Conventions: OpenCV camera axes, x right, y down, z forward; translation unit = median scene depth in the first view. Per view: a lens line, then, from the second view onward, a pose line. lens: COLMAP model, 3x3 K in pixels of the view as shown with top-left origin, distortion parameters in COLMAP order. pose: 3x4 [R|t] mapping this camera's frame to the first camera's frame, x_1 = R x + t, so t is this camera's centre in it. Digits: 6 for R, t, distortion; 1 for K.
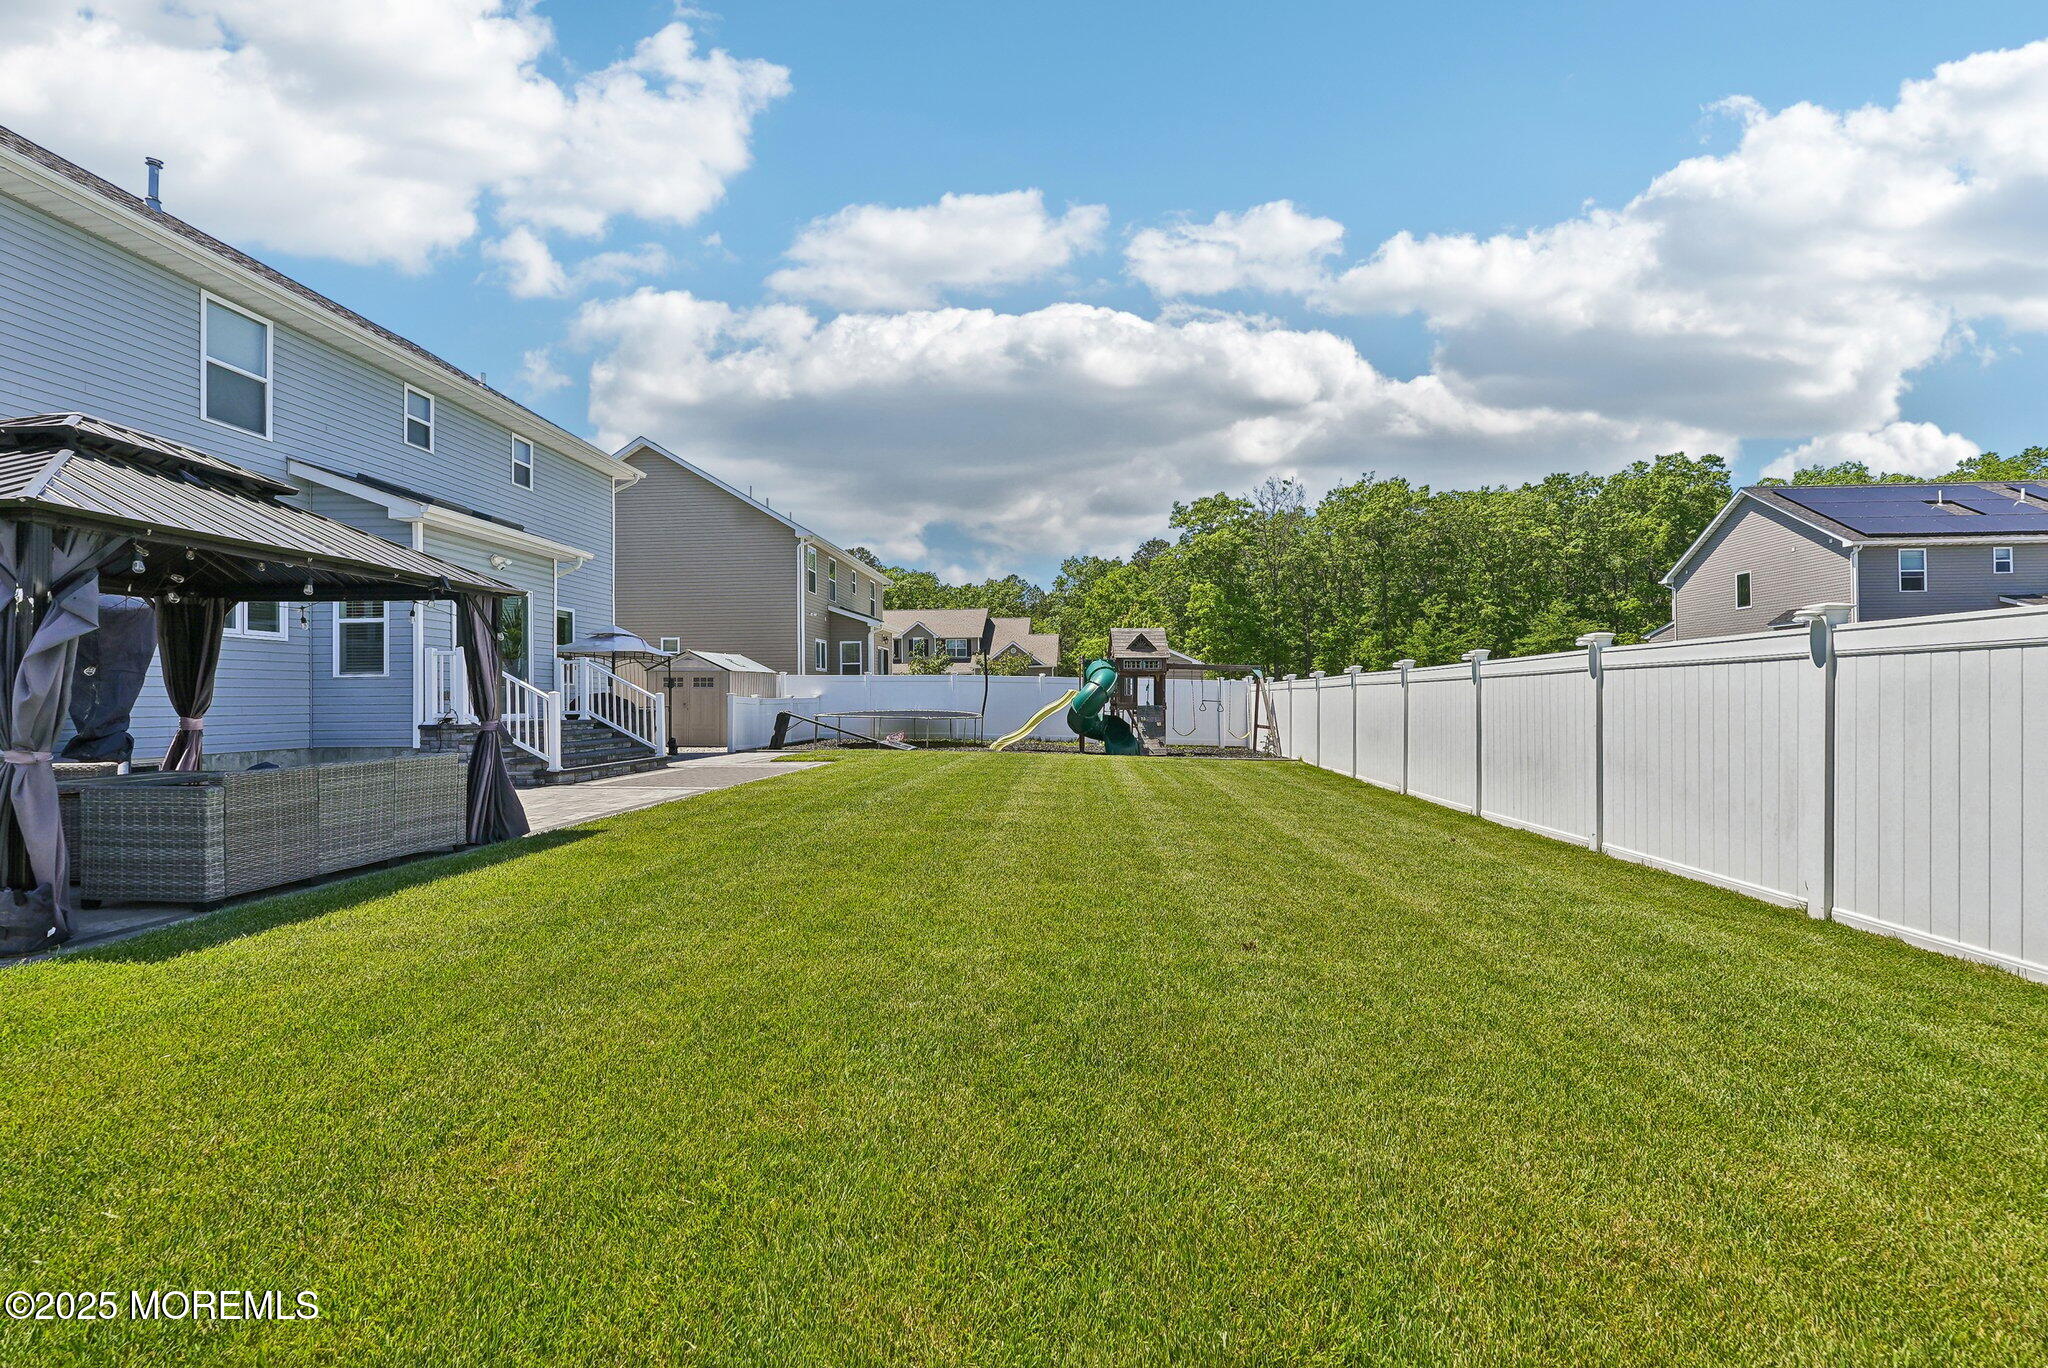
lens RADIAL K [[910.2, 0, 1025.2], [0, 910.2, 690.5], [0, 0, 1]] dist [-0.013582, 0.006453]
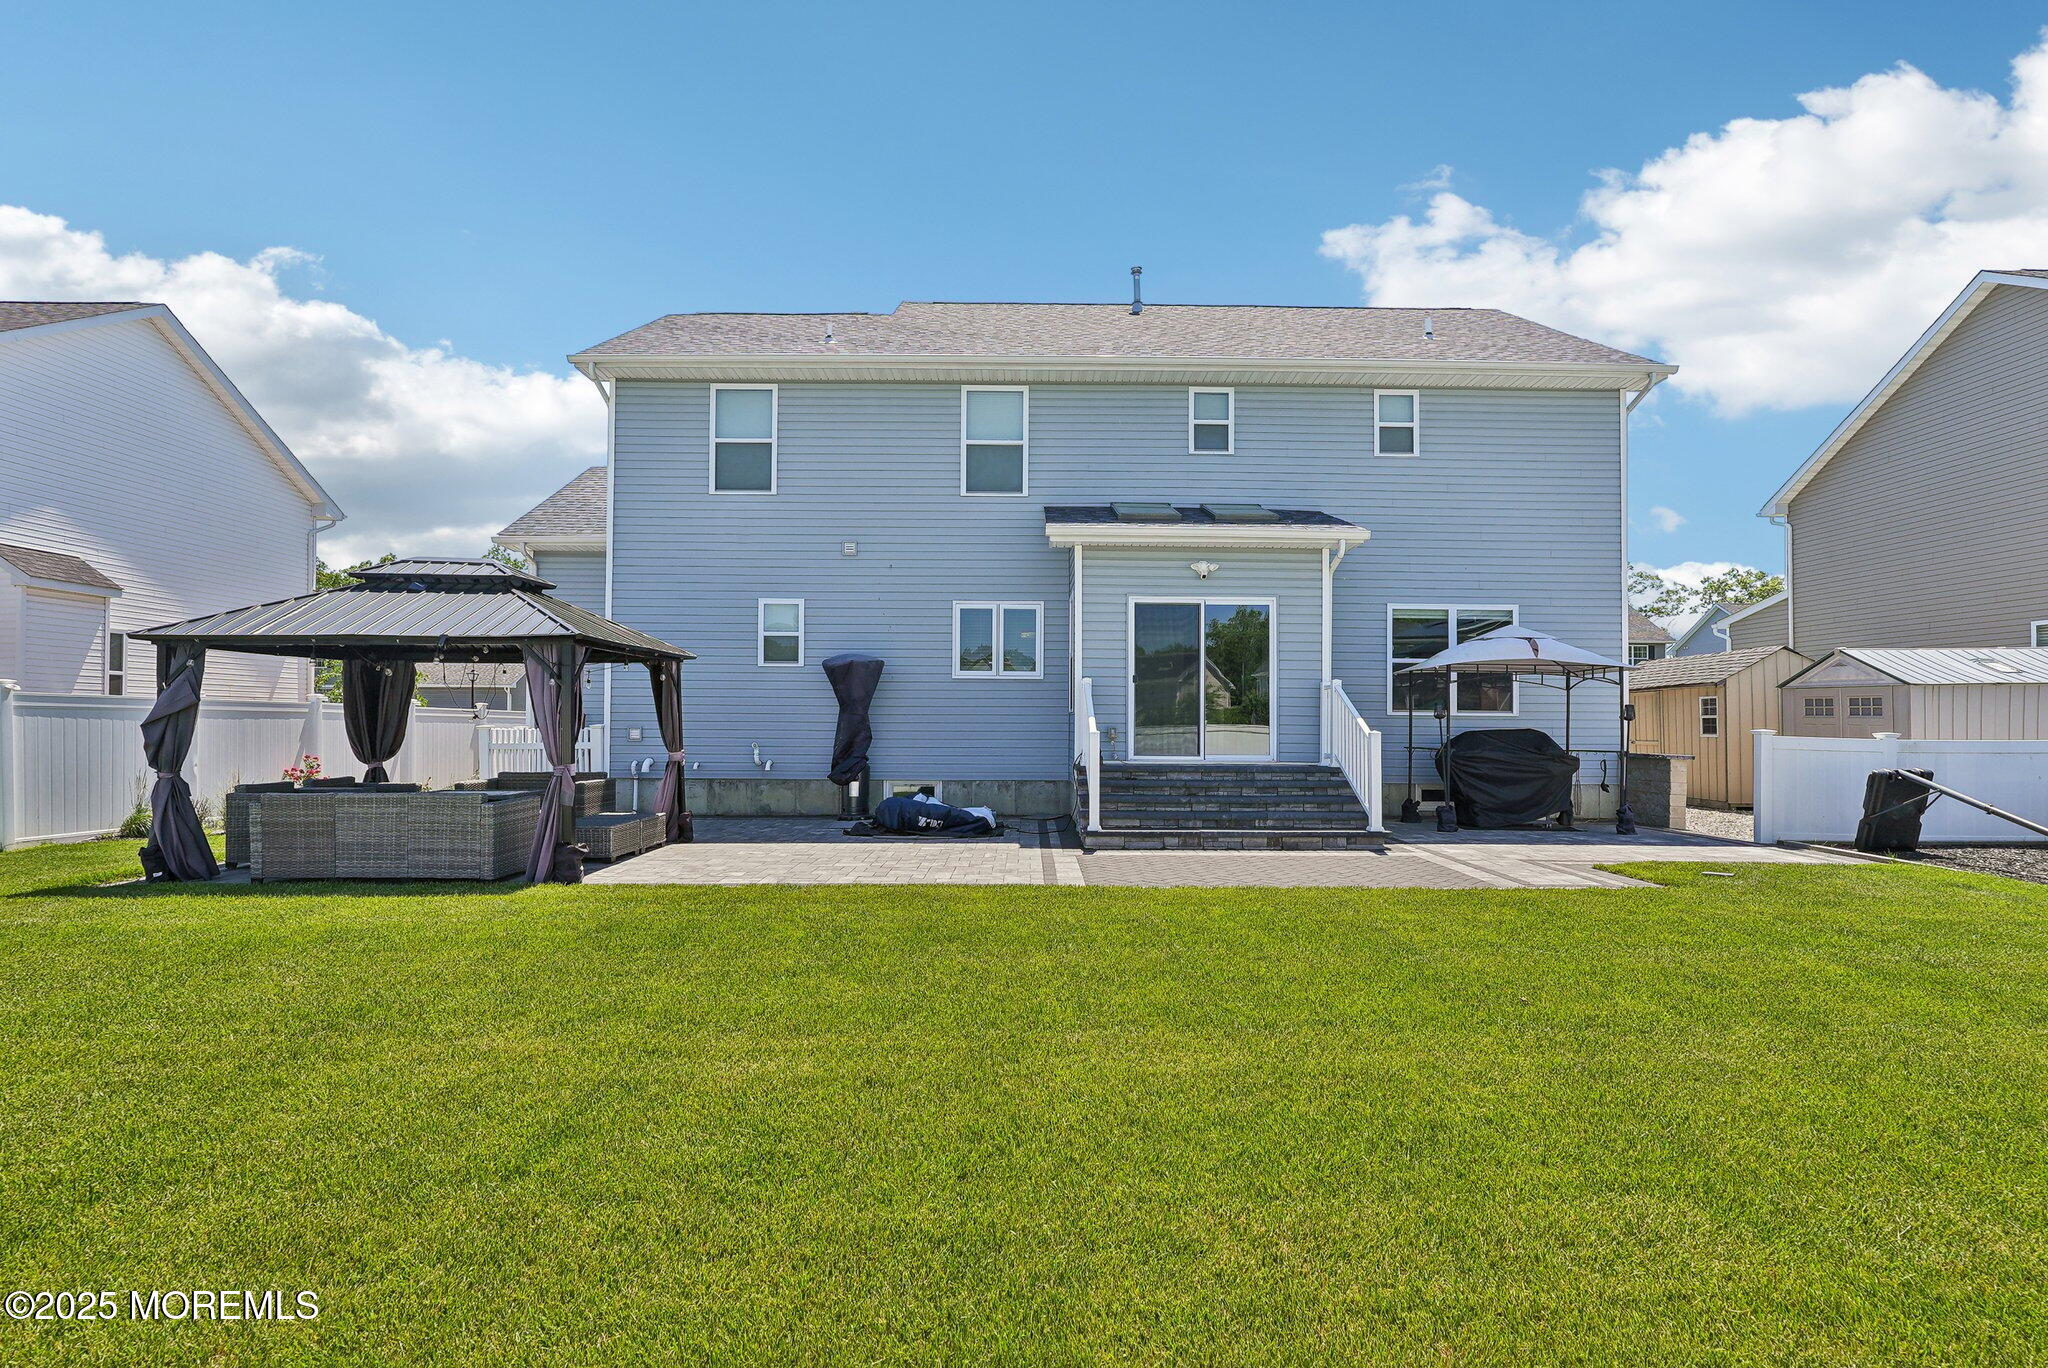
lens RADIAL K [[985.6, 0, 1023.3], [0, 985.6, 706.0], [0, 0, 1]] dist [-0.008850, 0.000788]
pose [[0.078774, -0.007607, -0.996863, 0.330314], [0.004358, 0.999964, -0.007287, -0.013988], [0.996883, -0.003770, 0.078804, 0.862371]]
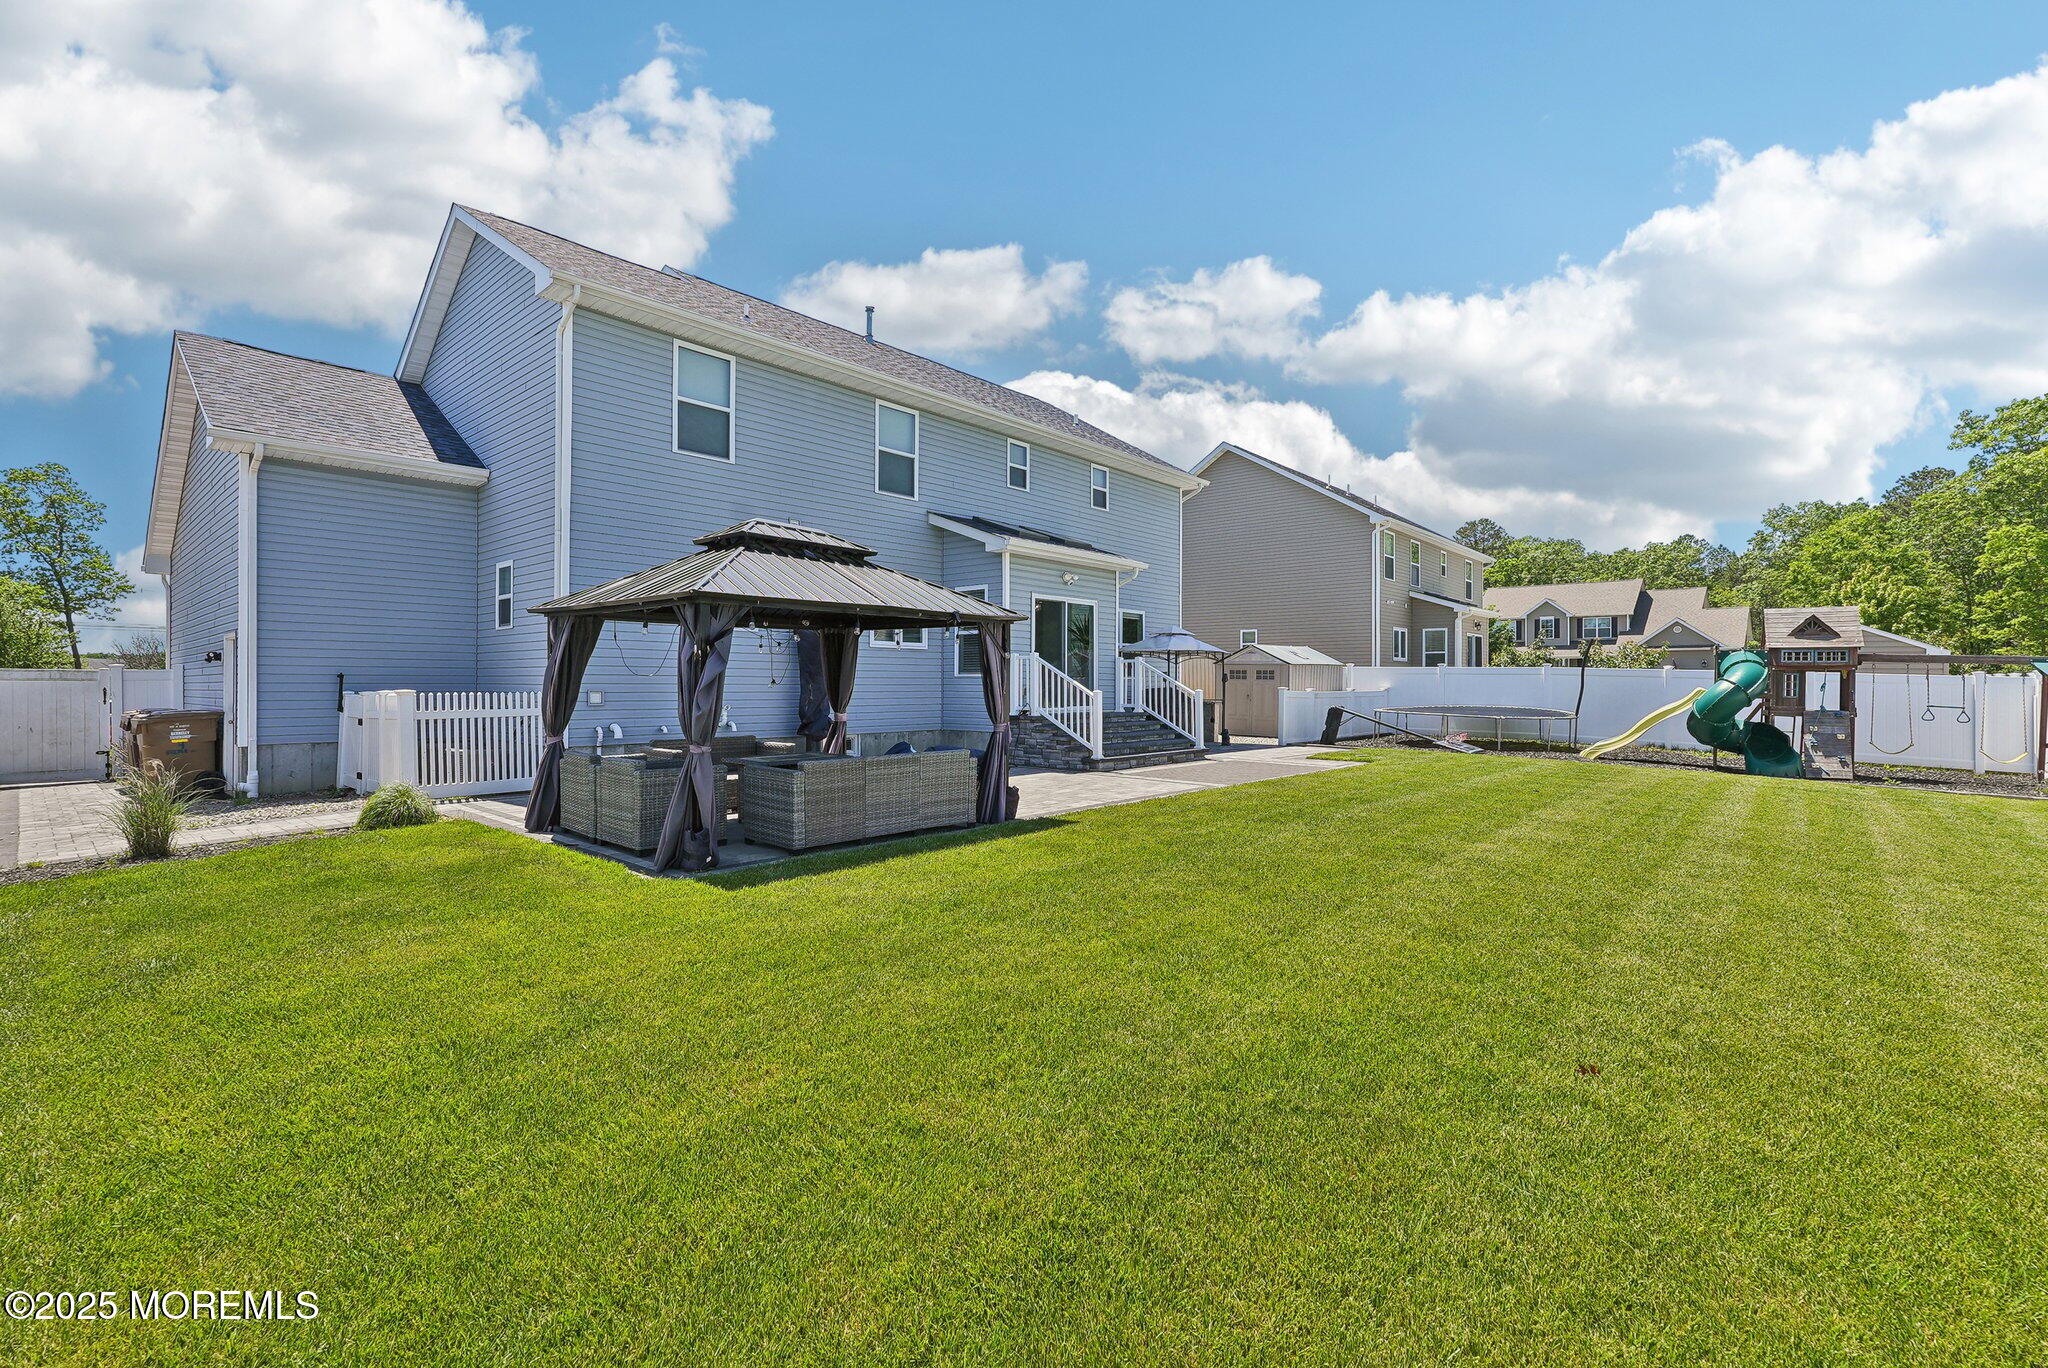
lens RADIAL K [[910.2, 0, 1024.3], [0, 910.2, 681.4], [0, 0, 1]] dist [-0.013582, 0.006453]
pose [[0.791165, 0.010450, -0.611514, 0.115069], [-0.004430, 0.999926, 0.011356, -0.022803], [0.611587, -0.006276, 0.791152, 0.025407]]
